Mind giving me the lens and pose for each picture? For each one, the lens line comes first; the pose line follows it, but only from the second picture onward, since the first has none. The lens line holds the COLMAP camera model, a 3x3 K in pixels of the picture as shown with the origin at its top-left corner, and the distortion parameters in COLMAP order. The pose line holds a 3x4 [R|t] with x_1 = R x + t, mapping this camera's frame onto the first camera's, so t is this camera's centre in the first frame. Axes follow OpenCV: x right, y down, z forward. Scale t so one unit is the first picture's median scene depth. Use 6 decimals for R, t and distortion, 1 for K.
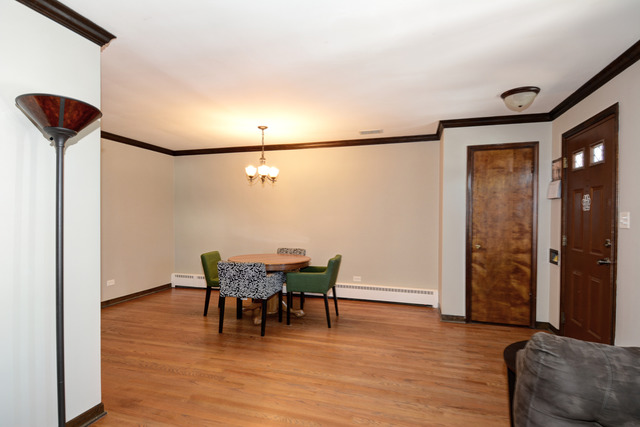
lens RADIAL K [[333.7, 0, 316.4], [0, 333.7, 219.6], [0, 0, 1]] dist [0.042585, -0.041894]
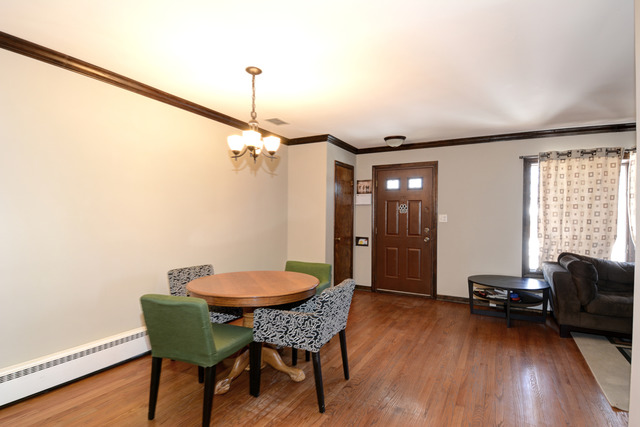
lens RADIAL K [[333.7, 0, 316.4], [0, 333.7, 219.6], [0, 0, 1]] dist [0.042585, -0.041894]
pose [[0.210982, -0.012402, 0.977411, -0.951402], [0.001804, 0.999923, 0.012298, -0.013206], [-0.977488, -0.000831, 0.210988, 0.967710]]
